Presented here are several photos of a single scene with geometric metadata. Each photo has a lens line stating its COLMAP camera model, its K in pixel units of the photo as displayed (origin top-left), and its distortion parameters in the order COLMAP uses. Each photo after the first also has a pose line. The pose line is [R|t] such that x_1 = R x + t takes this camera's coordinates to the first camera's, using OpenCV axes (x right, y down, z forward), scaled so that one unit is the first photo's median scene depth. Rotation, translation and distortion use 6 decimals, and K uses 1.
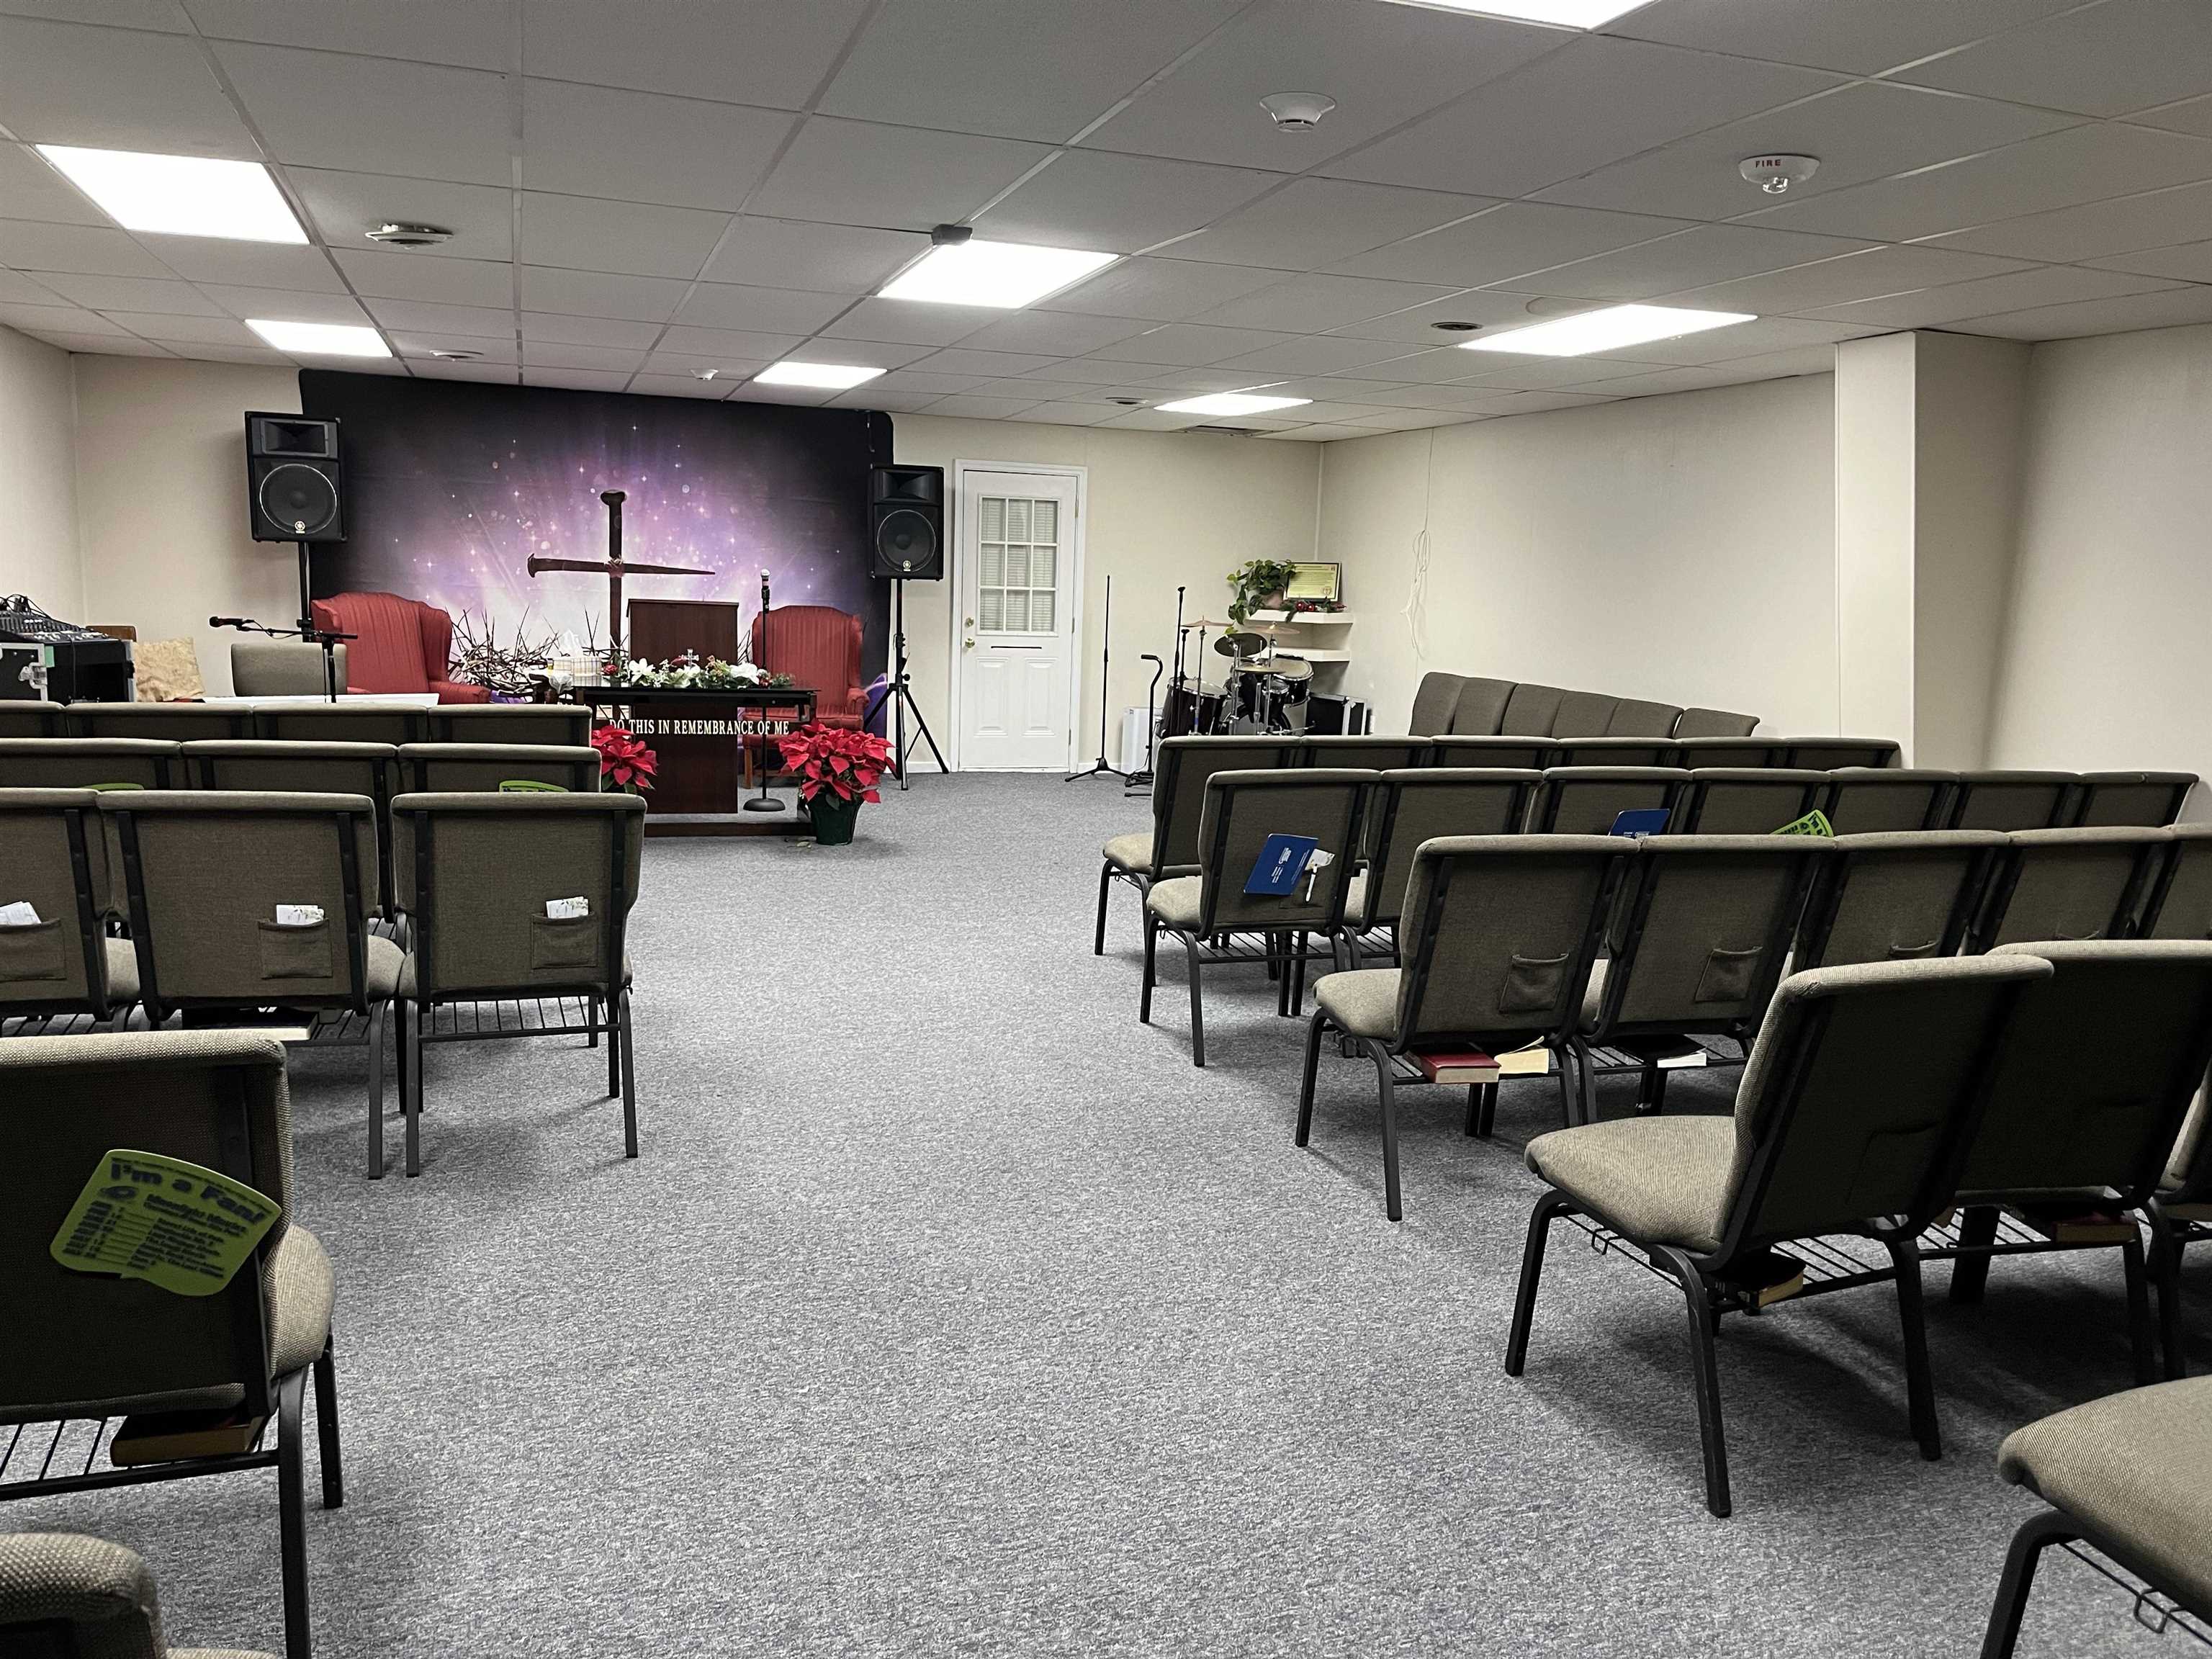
lens RADIAL K [[1683.7, 0, 1112.7], [0, 1683.7, 881.3], [0, 0, 1]] dist [0.068559, -0.101356]
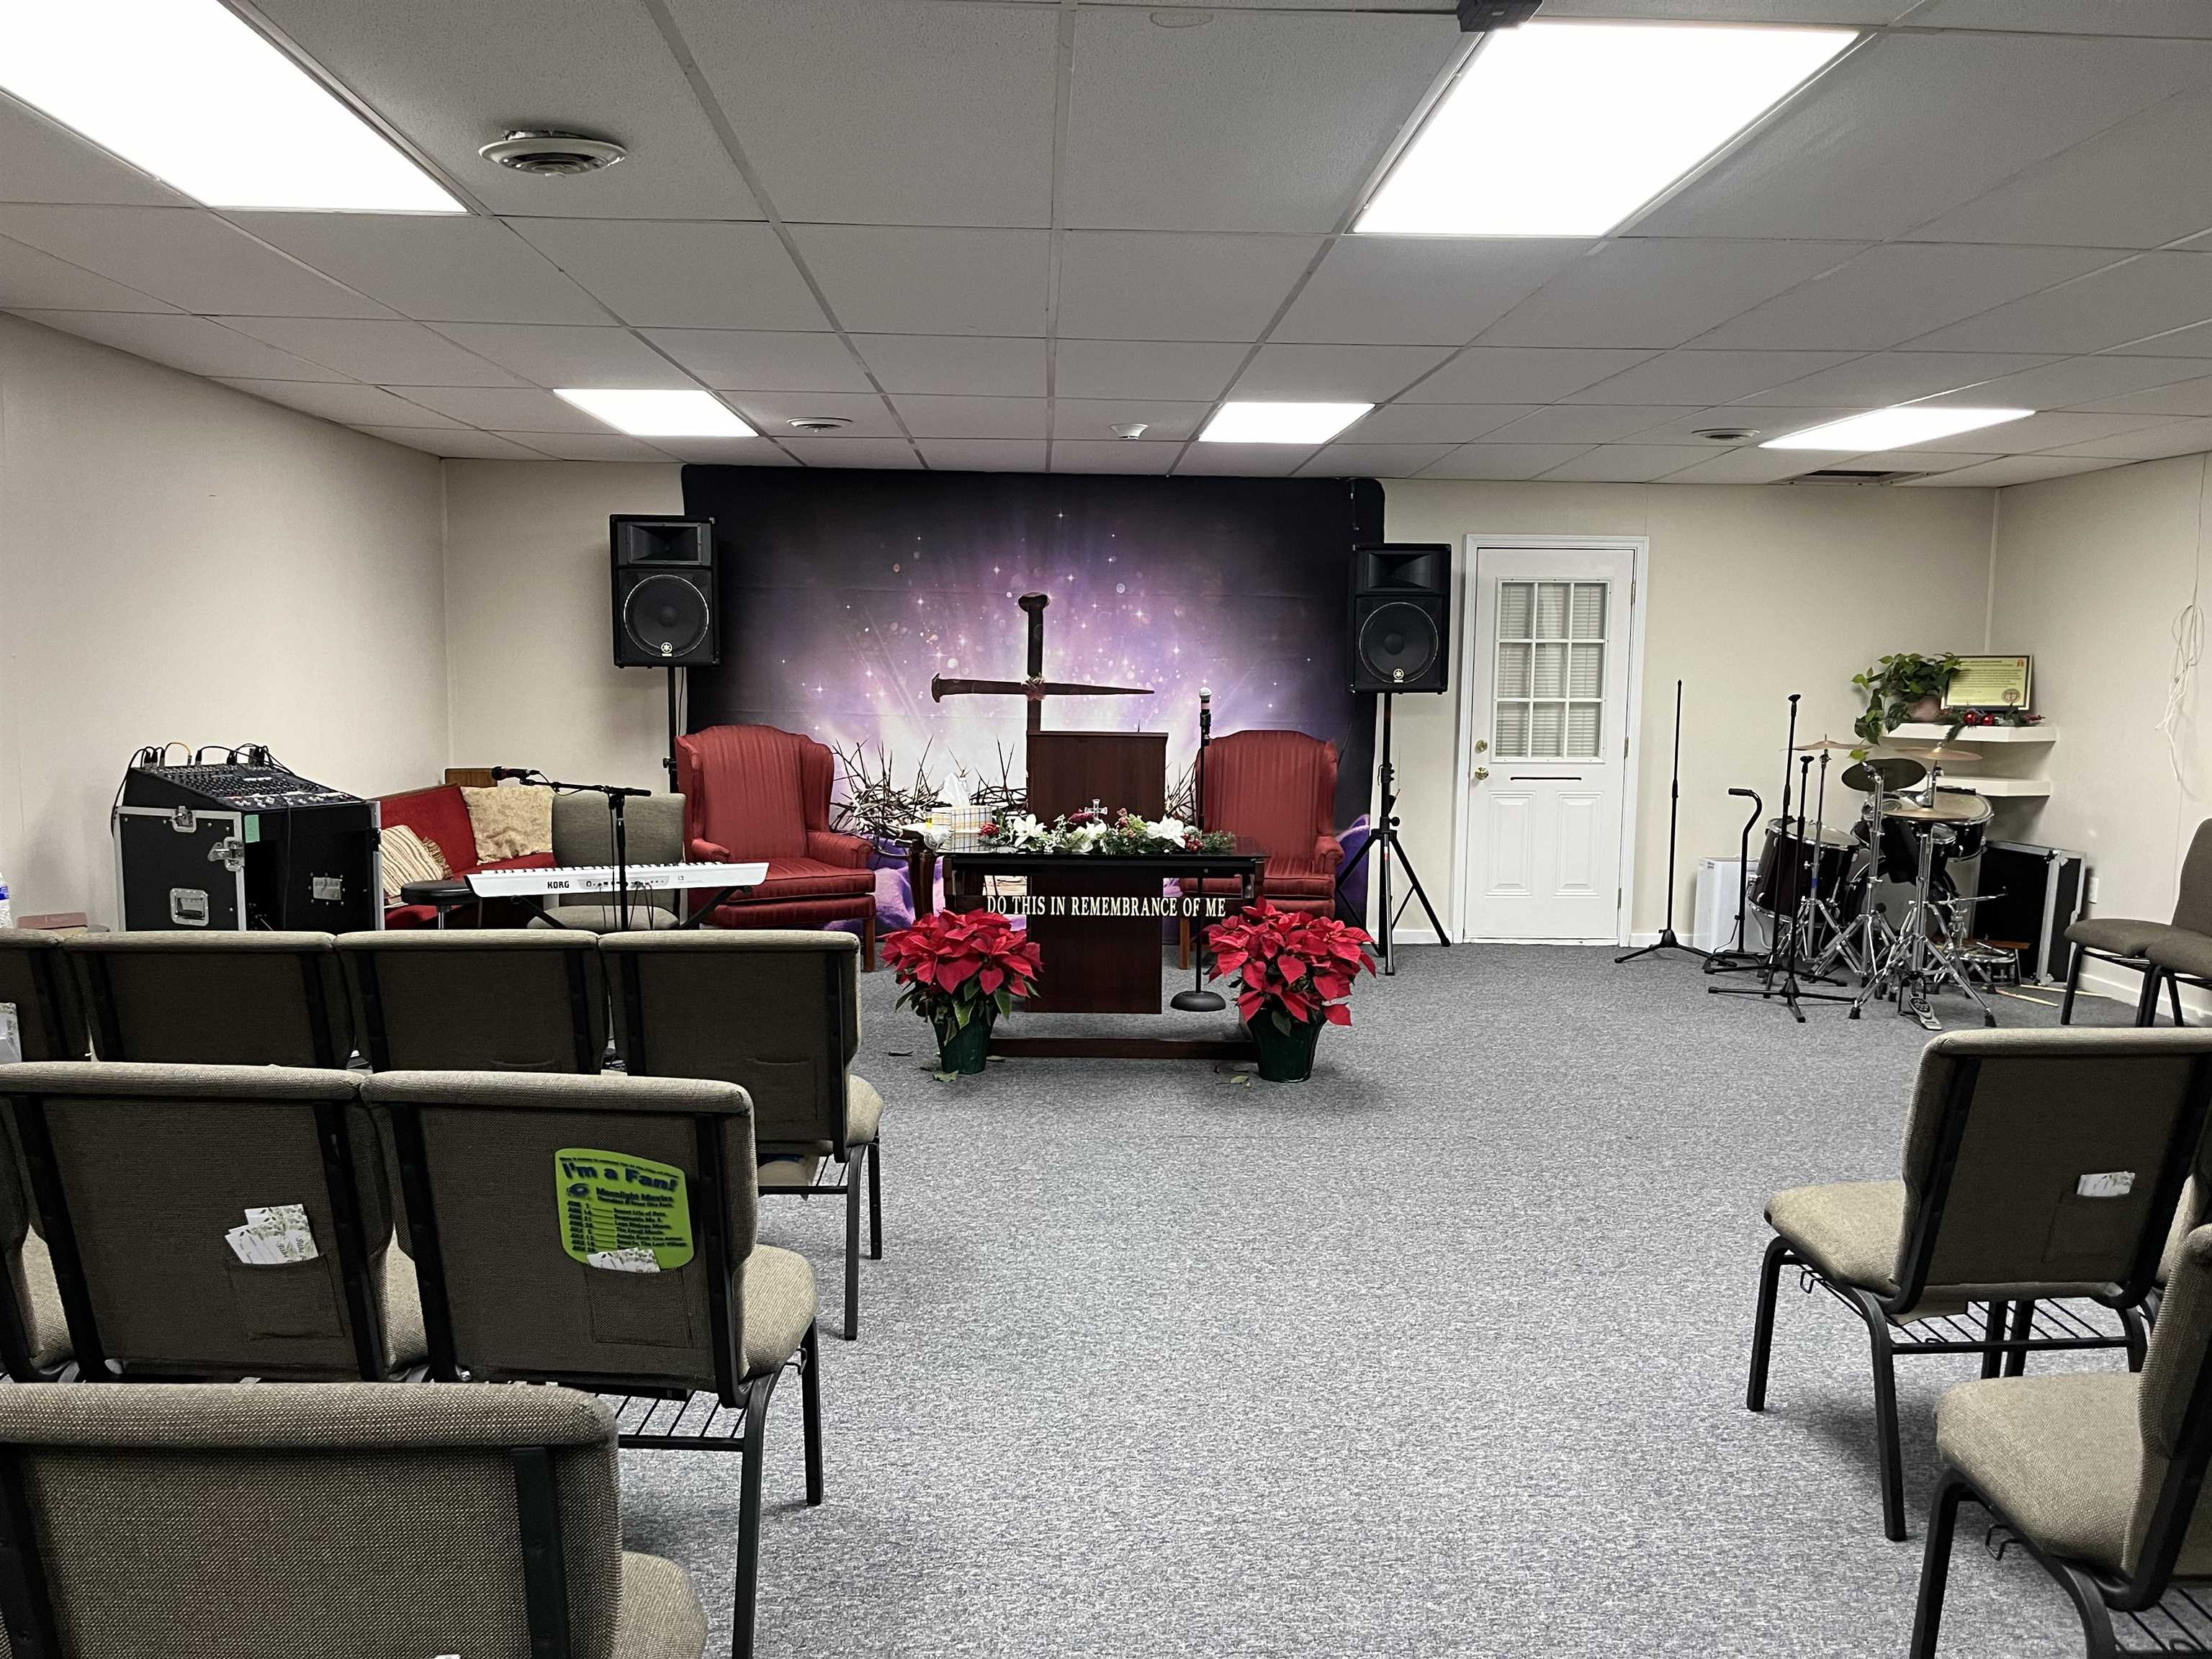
lens RADIAL K [[1683.7, 0, 1105.3], [0, 1683.7, 840.5], [0, 0, 1]] dist [0.068559, -0.101356]
pose [[0.957604, 0.005645, -0.288033, -0.031188], [-0.029644, 0.996431, -0.079029, -0.052281], [0.286559, 0.084217, 0.954354, 0.261120]]
